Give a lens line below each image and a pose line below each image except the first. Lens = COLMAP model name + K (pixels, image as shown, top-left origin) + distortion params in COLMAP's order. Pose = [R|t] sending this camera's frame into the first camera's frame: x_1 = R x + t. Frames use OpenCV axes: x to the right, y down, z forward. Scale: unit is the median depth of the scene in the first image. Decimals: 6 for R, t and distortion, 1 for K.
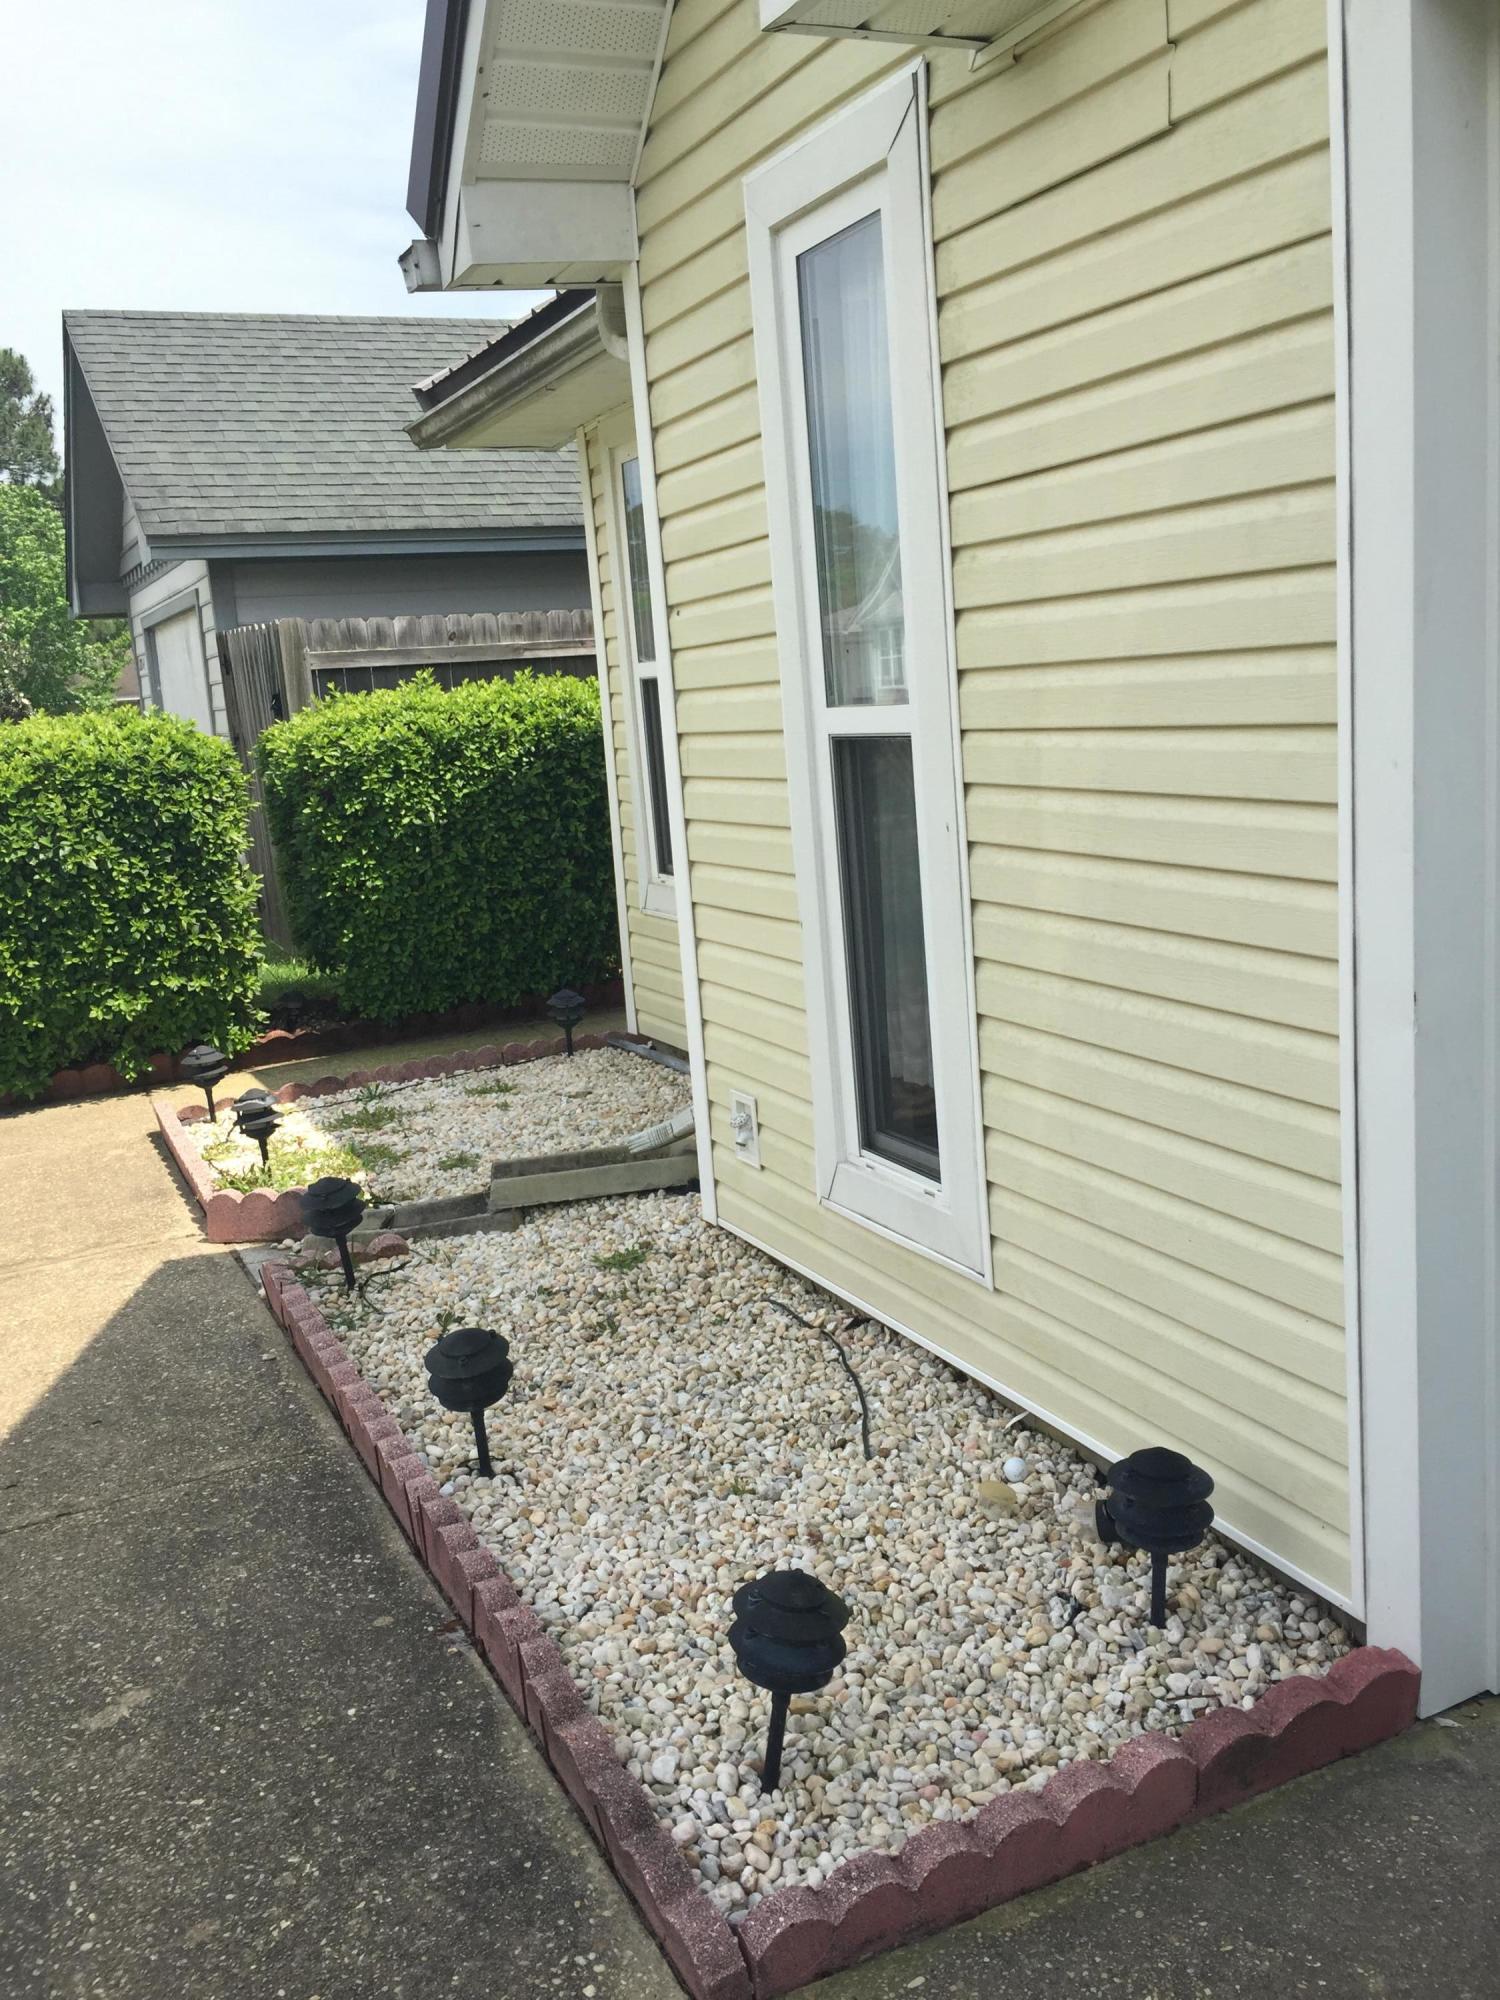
lens RADIAL K [[1720.9, 0, 751.6], [0, 1720.9, 995.7], [0, 0, 1]] dist [-0.004812, -0.000566]
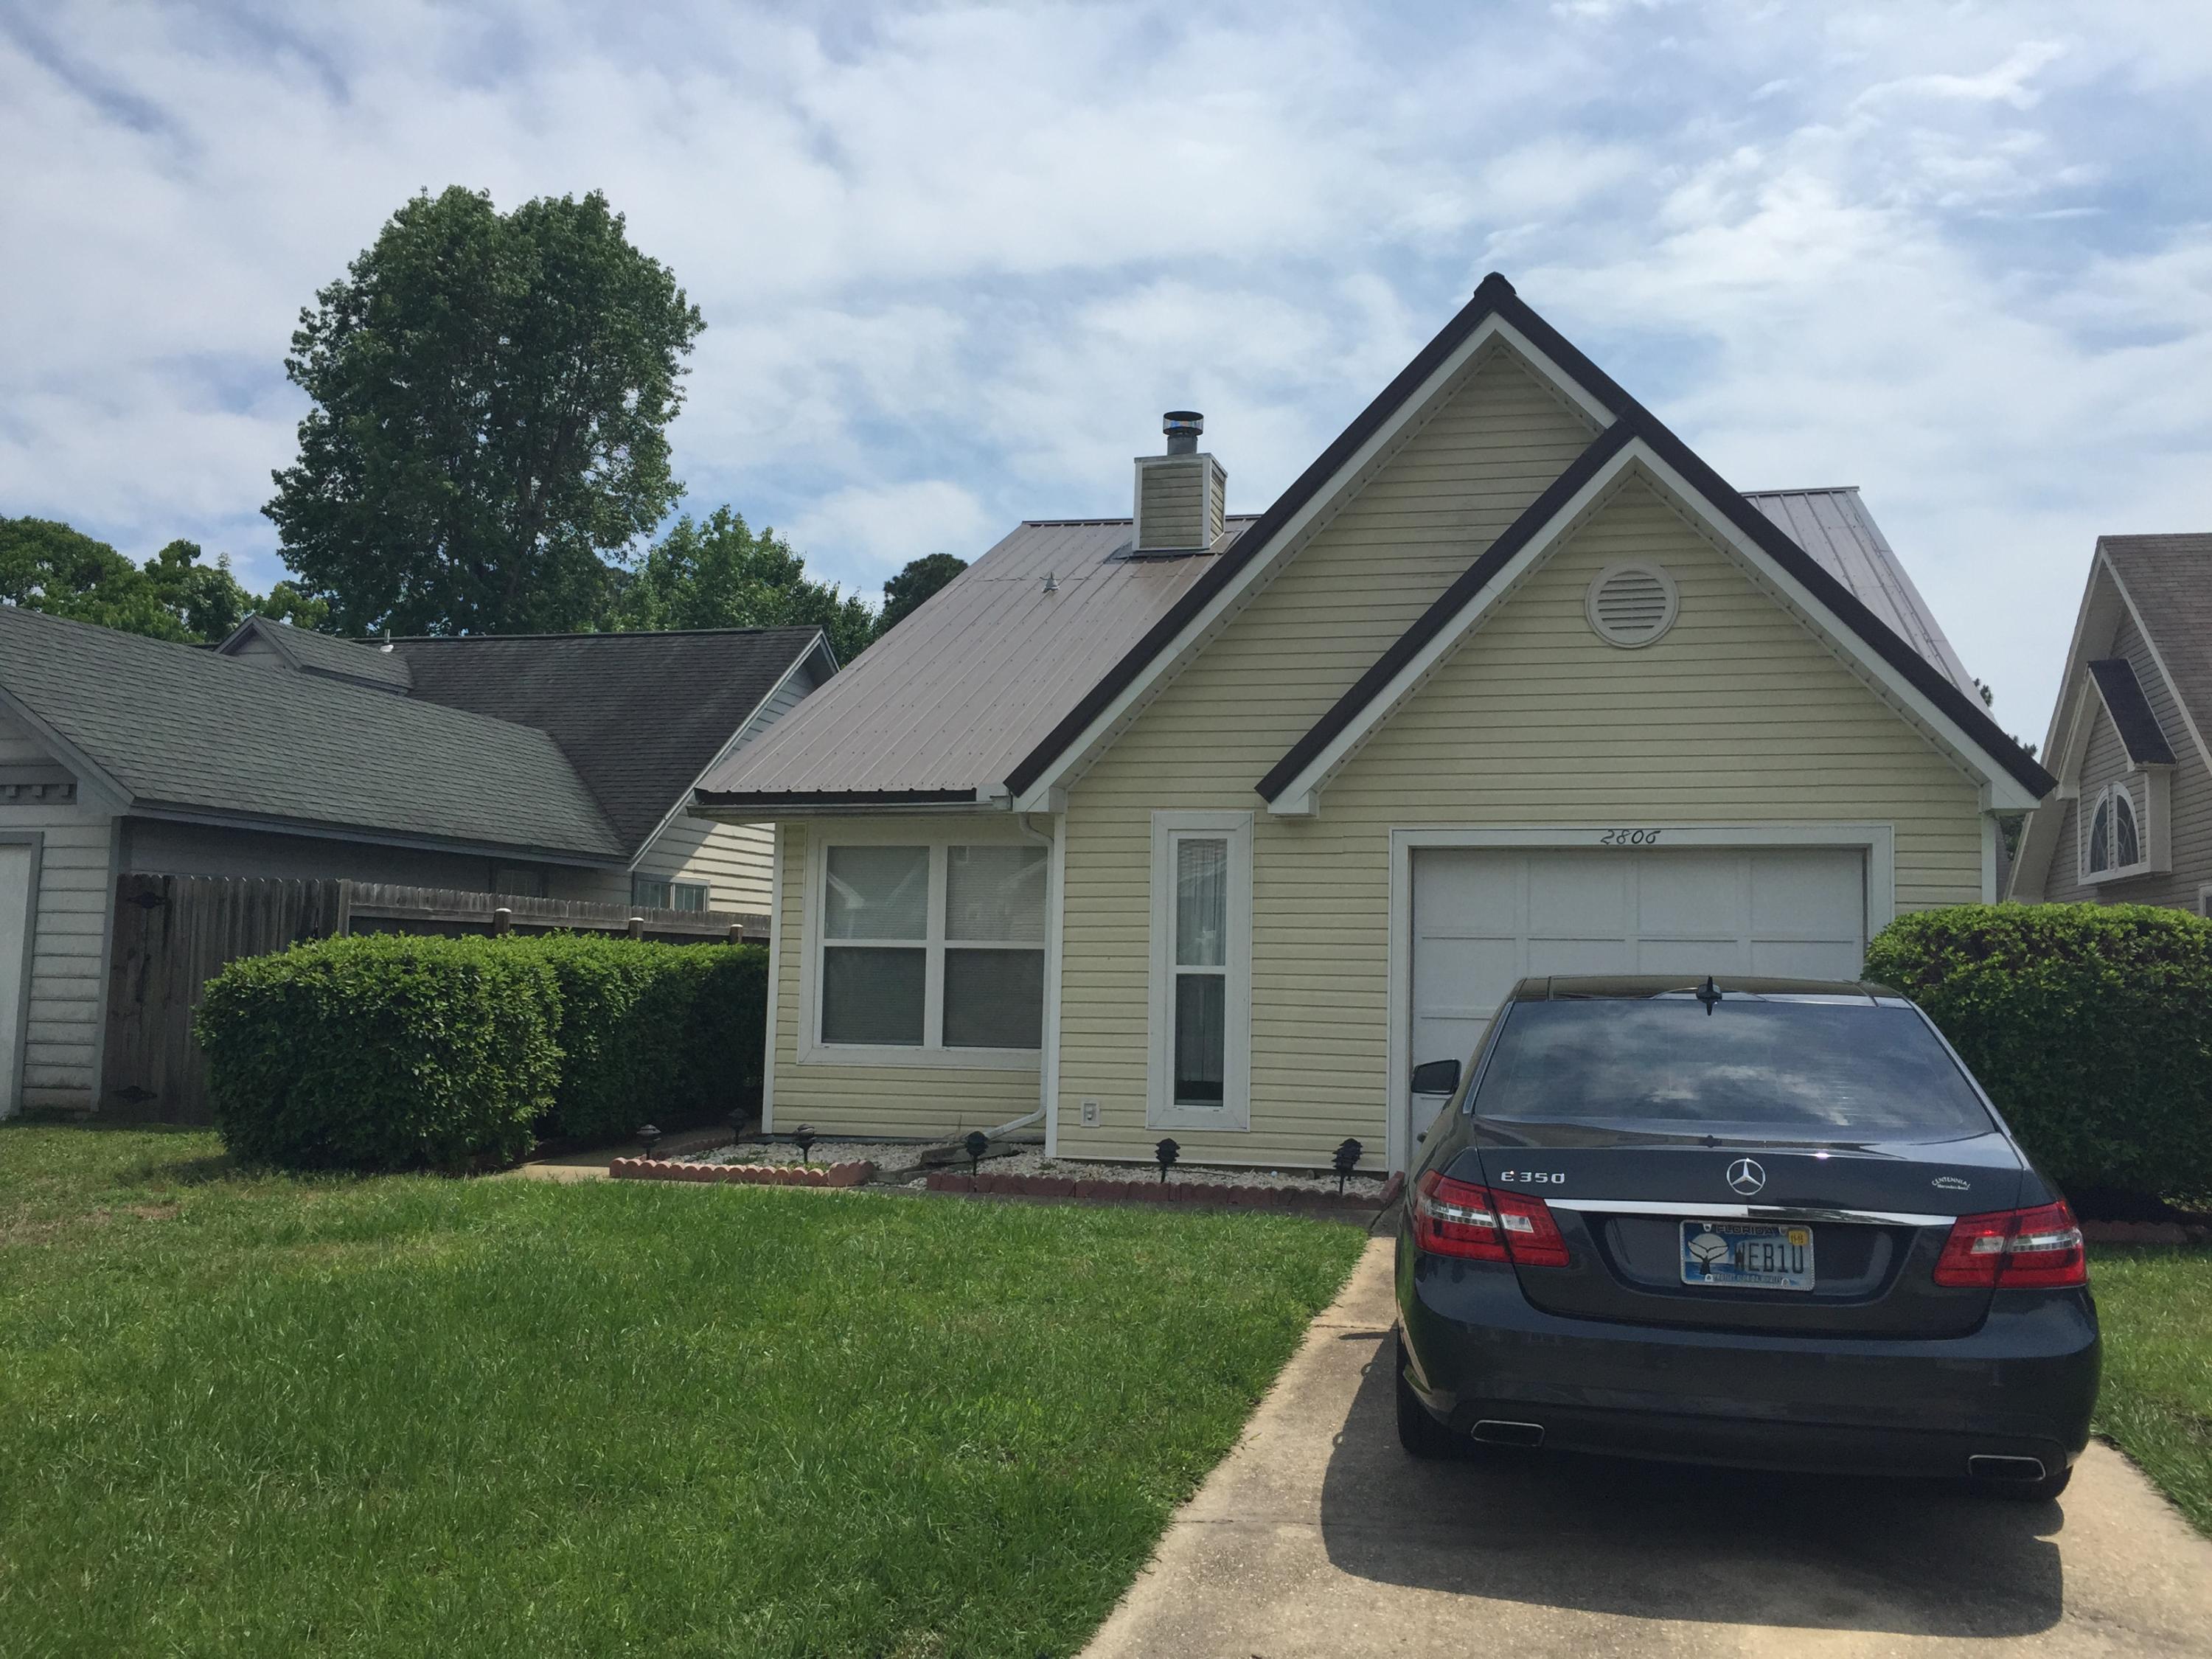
lens RADIAL K [[1903.3, 0, 1104.4], [0, 1903.3, 830.5], [0, 0, 1]] dist [-0.004812, -0.000566]
pose [[0.608161, 0.137648, 0.781788, -1.407924], [0.084158, 0.968121, -0.235923, 0.207123], [-0.789340, 0.209273, 0.577189, -0.507396]]
